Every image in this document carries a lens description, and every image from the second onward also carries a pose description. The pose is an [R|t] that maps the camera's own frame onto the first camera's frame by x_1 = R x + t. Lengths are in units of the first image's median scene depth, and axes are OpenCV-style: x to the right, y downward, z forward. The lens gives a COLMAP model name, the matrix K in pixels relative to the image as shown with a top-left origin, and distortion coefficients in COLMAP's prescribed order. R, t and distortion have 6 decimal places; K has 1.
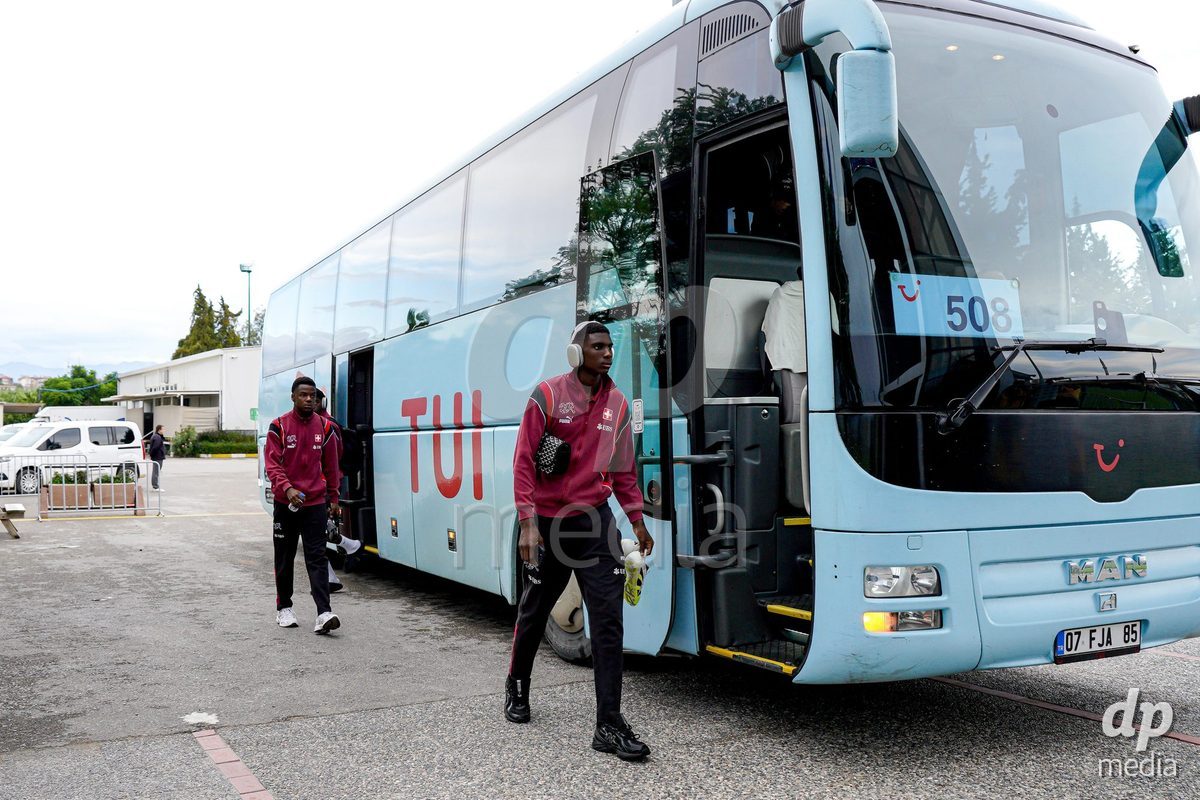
lens RADIAL K [[1055.3, 0, 483.7], [0, 1055.3, 446.1], [0, 0, 1]] dist [-0.052565, 0.014864]
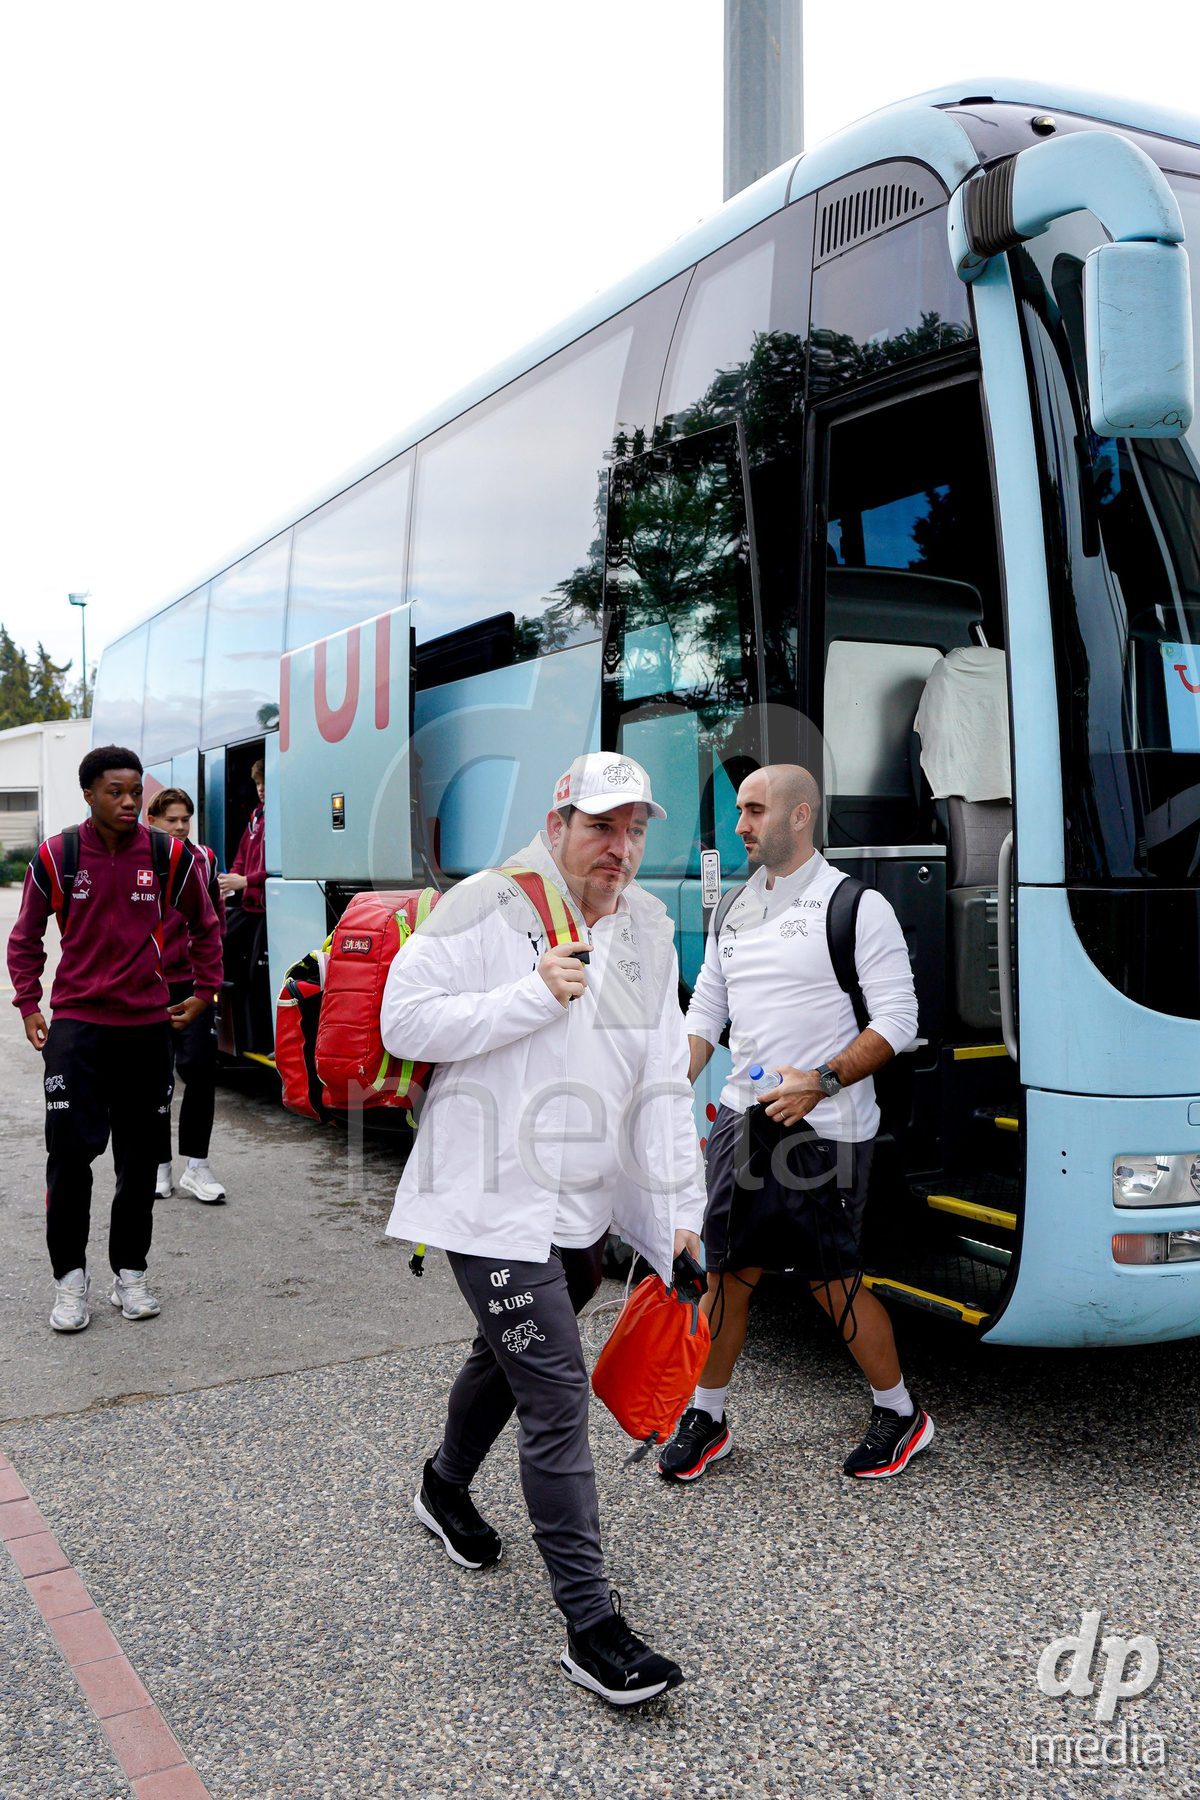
lens RADIAL K [[1560.0, 0, 537.0], [0, 1560.0, 934.6], [0, 0, 1]] dist [-0.048784, 0.008147]
pose [[0.997982, -0.009934, 0.062714, -0.004985], [0.007167, 0.998997, 0.044193, -0.035920], [-0.063090, -0.043655, 0.997053, 0.134230]]
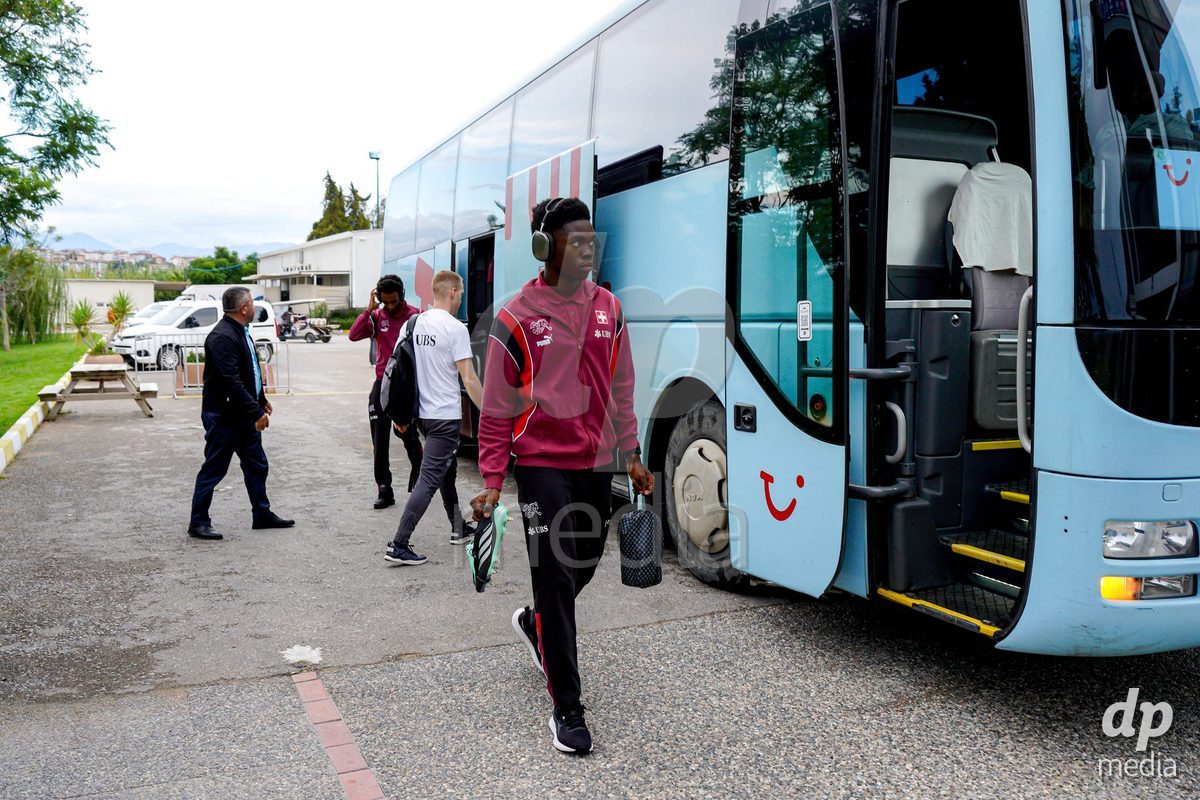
lens RADIAL K [[986.6, 0, 547.2], [0, 986.6, 397.1], [0, 0, 1]] dist [-0.066533, 0.045934]
pose [[0.998777, 0.009956, -0.048420, -0.021676], [-0.006324, 0.997194, 0.074588, -0.024401], [0.049027, -0.074191, 0.996038, 0.188159]]
